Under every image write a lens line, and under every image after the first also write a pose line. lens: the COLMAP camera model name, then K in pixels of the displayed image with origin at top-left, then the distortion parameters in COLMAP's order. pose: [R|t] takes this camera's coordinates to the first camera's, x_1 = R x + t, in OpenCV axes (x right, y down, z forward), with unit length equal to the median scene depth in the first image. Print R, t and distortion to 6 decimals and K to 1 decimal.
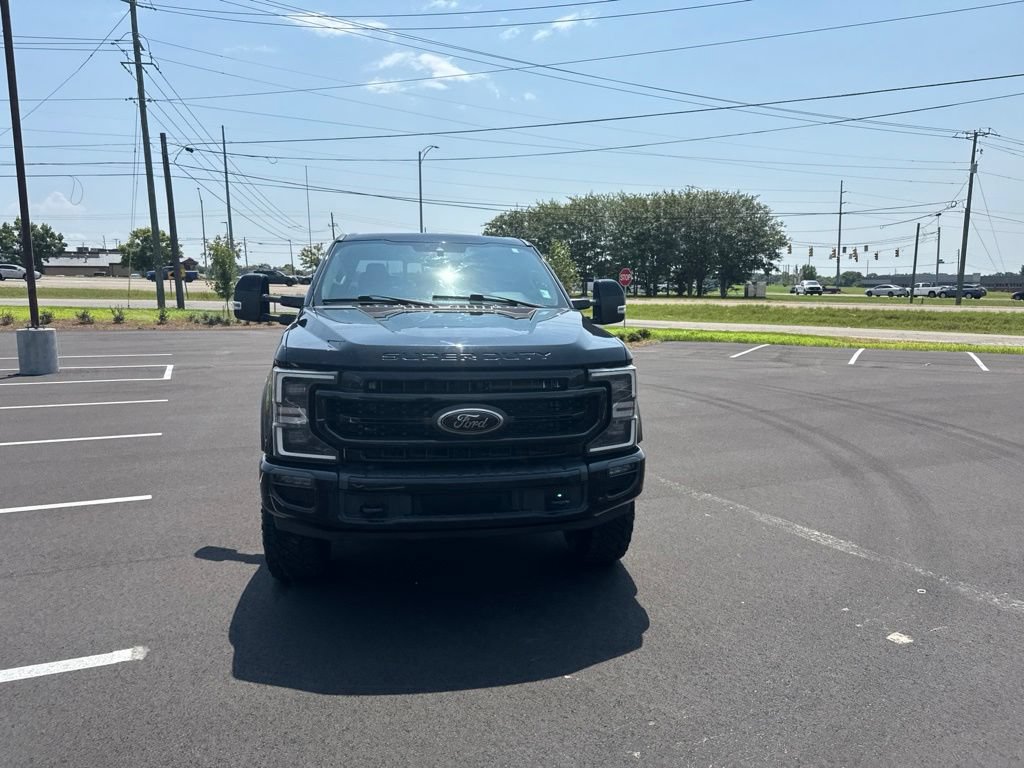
lens RADIAL K [[715.1, 0, 504.3], [0, 715.1, 396.5], [0, 0, 1]] dist [0.077359, -0.109960]
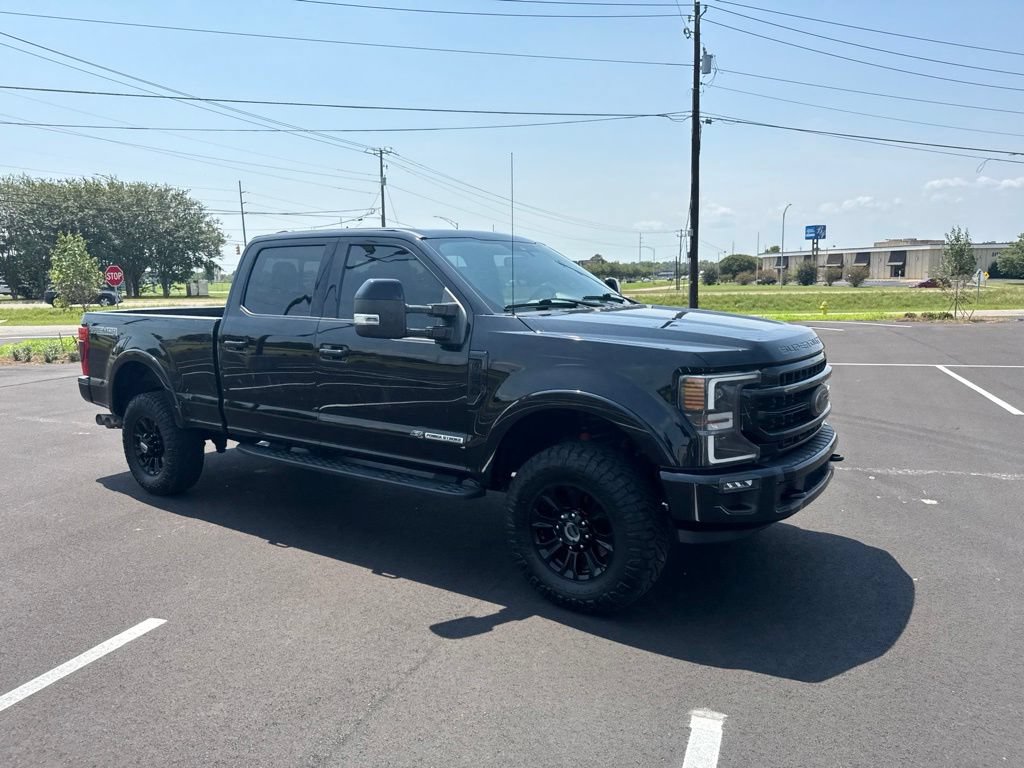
lens RADIAL K [[714.9, 0, 508.5], [0, 714.9, 396.7], [0, 0, 1]] dist [0.097459, -0.166502]
pose [[0.705347, -0.130539, 0.696739, -0.103207], [0.128410, 0.990166, 0.055519, -0.008572], [-0.697135, 0.050308, 0.715173, 0.044236]]
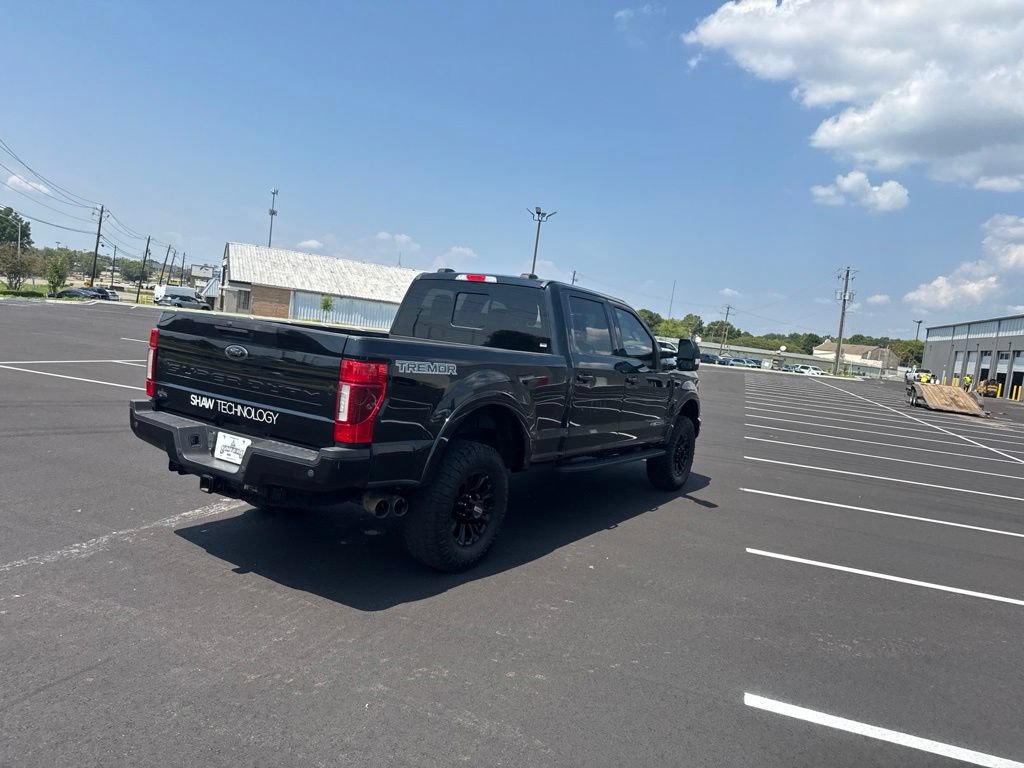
lens RADIAL K [[714.6, 0, 506.0], [0, 714.6, 390.0], [0, 0, 1]] dist [0.082271, -0.116915]
pose [[-0.738979, -0.146115, 0.657693, -0.133444], [-0.020252, 0.980576, 0.195093, -0.043975], [-0.673424, 0.130850, -0.727584, 0.294031]]
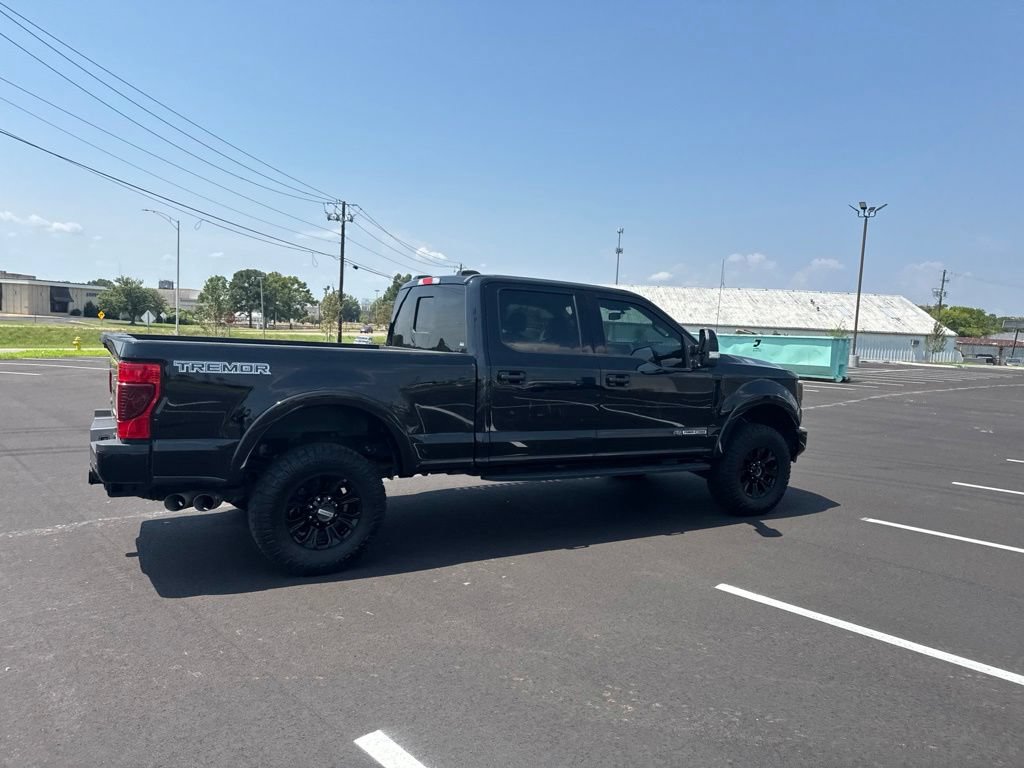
lens RADIAL K [[714.9, 0, 508.5], [0, 714.9, 396.7], [0, 0, 1]] dist [0.097459, -0.166502]
pose [[-0.354599, -0.106511, 0.928932, -0.173317], [0.090943, 0.984851, 0.147638, -0.033896], [-0.930585, 0.136832, -0.339541, 0.219957]]
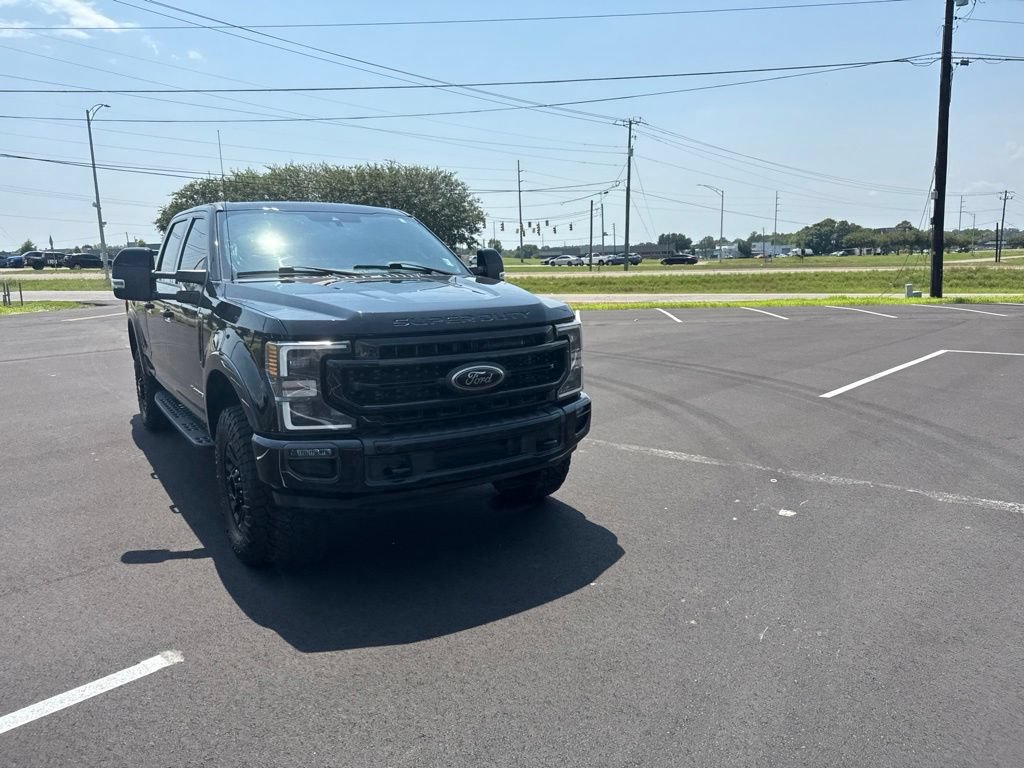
lens RADIAL K [[715.1, 0, 504.3], [0, 715.1, 396.5], [0, 0, 1]] dist [0.077359, -0.109960]
pose [[0.917443, -0.097353, 0.385772, -0.036873], [0.084236, 0.995150, 0.050806, 0.000944], [-0.388847, -0.014115, 0.921194, -0.001347]]
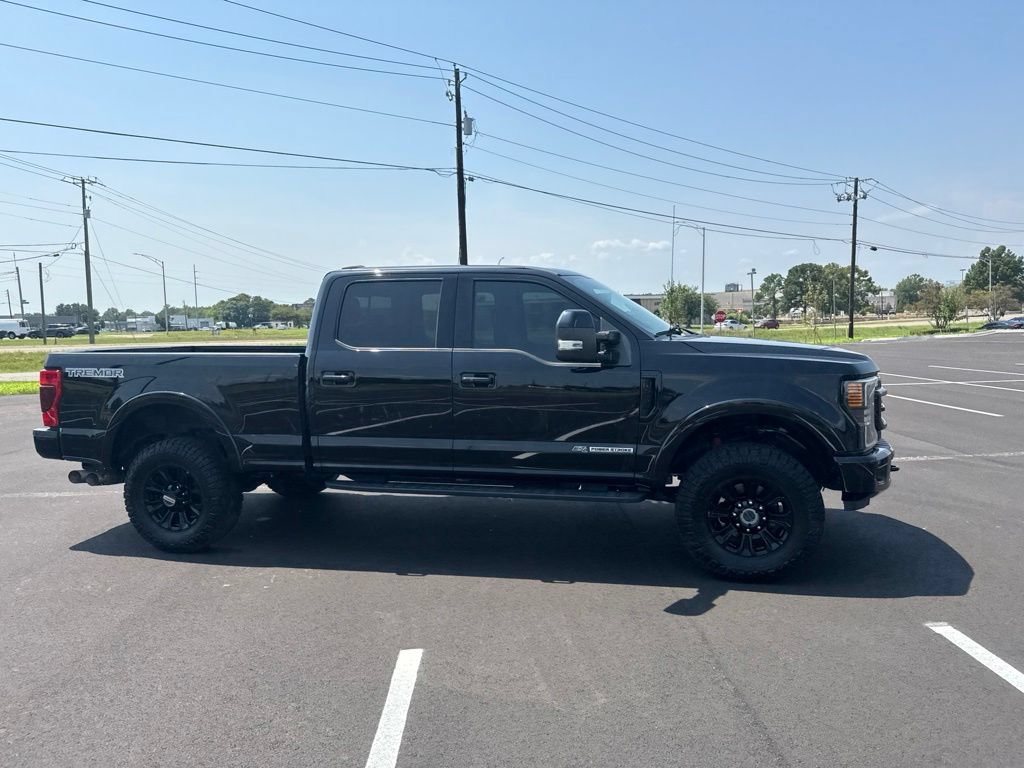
lens RADIAL K [[714.1, 0, 509.4], [0, 714.1, 402.4], [0, 0, 1]] dist [0.074444, -0.116672]
pose [[0.379232, -0.117573, 0.917802, -0.151491], [0.160556, 0.985209, 0.059867, -0.015567], [-0.911266, 0.124655, 0.392500, 0.094622]]
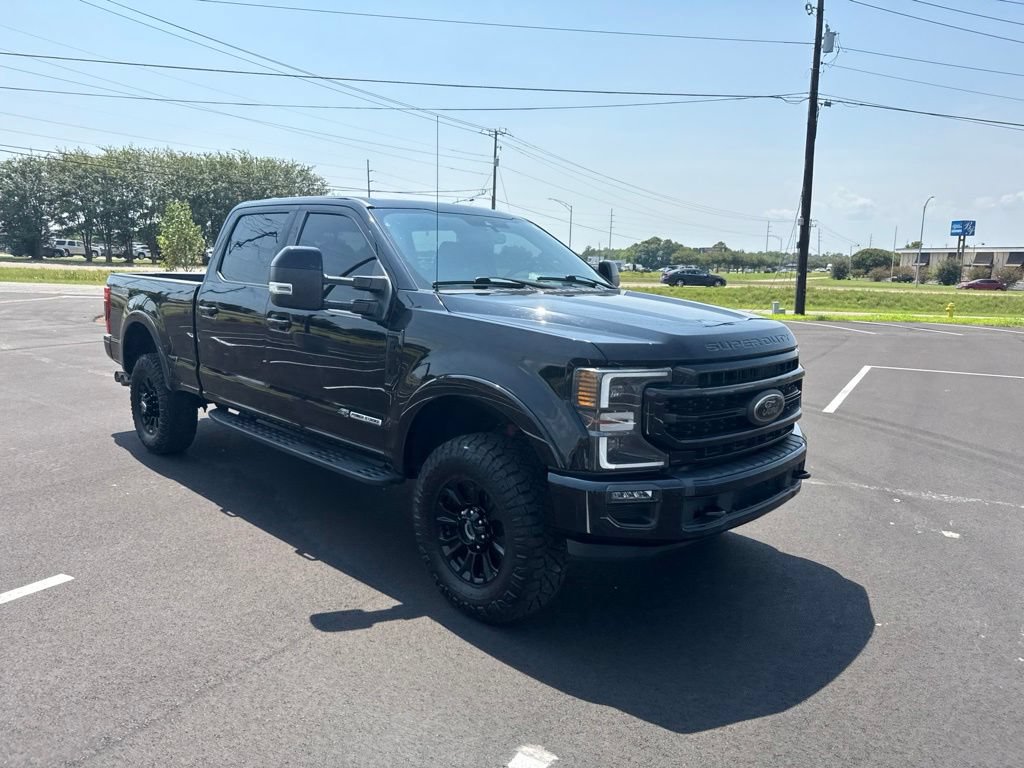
lens RADIAL K [[717.9, 0, 508.1], [0, 717.9, 383.3], [0, 0, 1]] dist [0.069747, -0.097831]
pose [[0.809230, -0.081993, 0.581742, -0.079087], [0.068976, 0.996624, 0.044518, -0.005885], [-0.583429, 0.004101, 0.812154, 0.033297]]
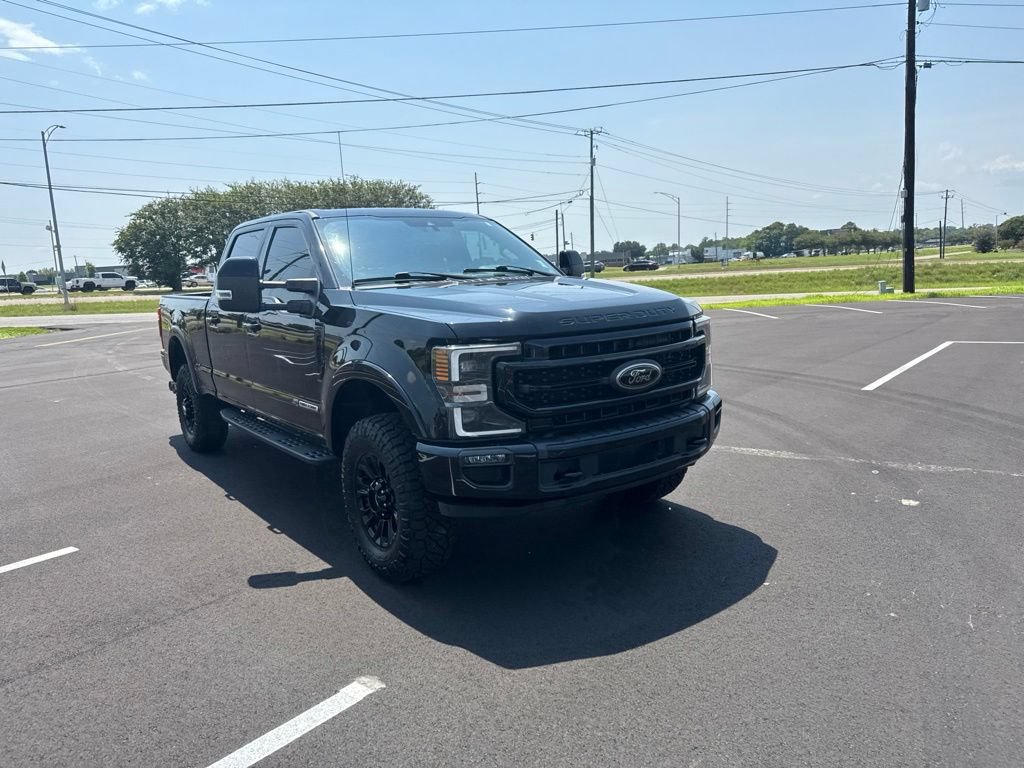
lens RADIAL K [[714.6, 0, 506.0], [0, 714.6, 390.0], [0, 0, 1]] dist [0.082271, -0.116915]
pose [[0.890564, -0.124412, 0.437512, -0.058535], [0.122511, 0.991929, 0.032695, -0.000286], [-0.438048, 0.024483, 0.898618, 0.011706]]
